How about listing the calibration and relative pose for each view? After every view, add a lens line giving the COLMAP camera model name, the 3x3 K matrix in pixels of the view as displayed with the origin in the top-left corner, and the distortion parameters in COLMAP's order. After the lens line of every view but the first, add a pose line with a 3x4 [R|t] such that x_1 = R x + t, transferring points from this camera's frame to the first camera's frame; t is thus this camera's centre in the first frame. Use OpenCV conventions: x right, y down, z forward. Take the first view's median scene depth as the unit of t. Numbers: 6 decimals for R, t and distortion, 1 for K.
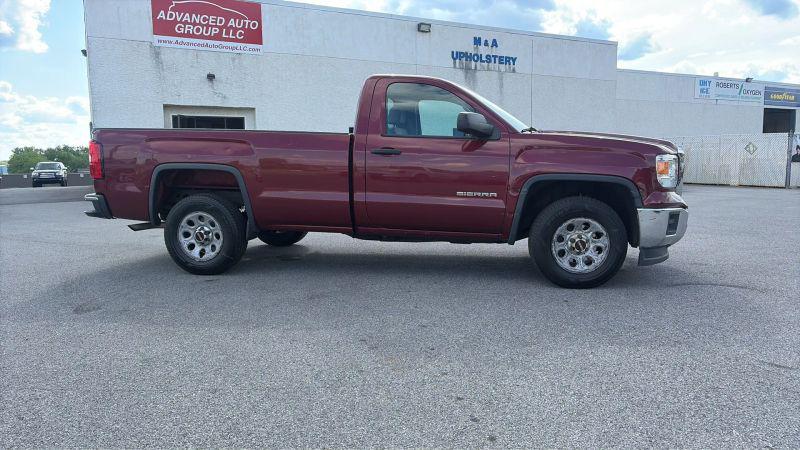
lens RADIAL K [[579.9, 0, 397.6], [0, 579.9, 224.7], [0, 0, 1]] dist [0.050344, -0.058193]
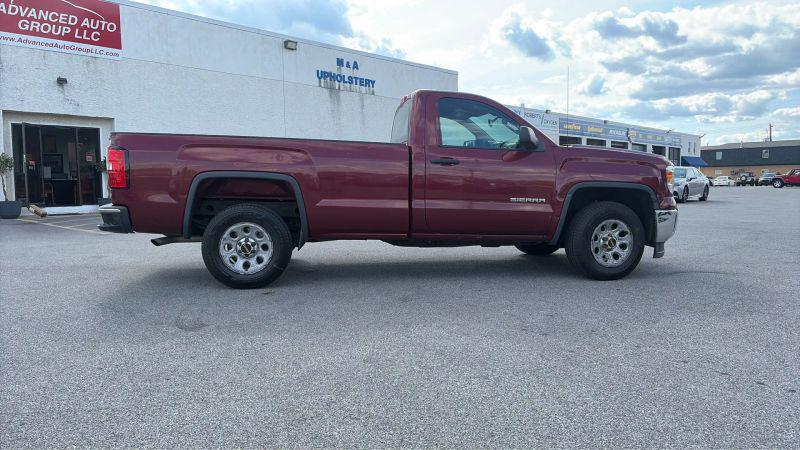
lens RADIAL K [[579.9, 0, 397.6], [0, 579.9, 224.7], [0, 0, 1]] dist [0.050344, -0.058193]
pose [[0.947640, -0.020571, 0.318677, -0.388255], [0.031256, 0.999106, -0.028452, 0.015576], [-0.317807, 0.036923, 0.947436, 0.016870]]
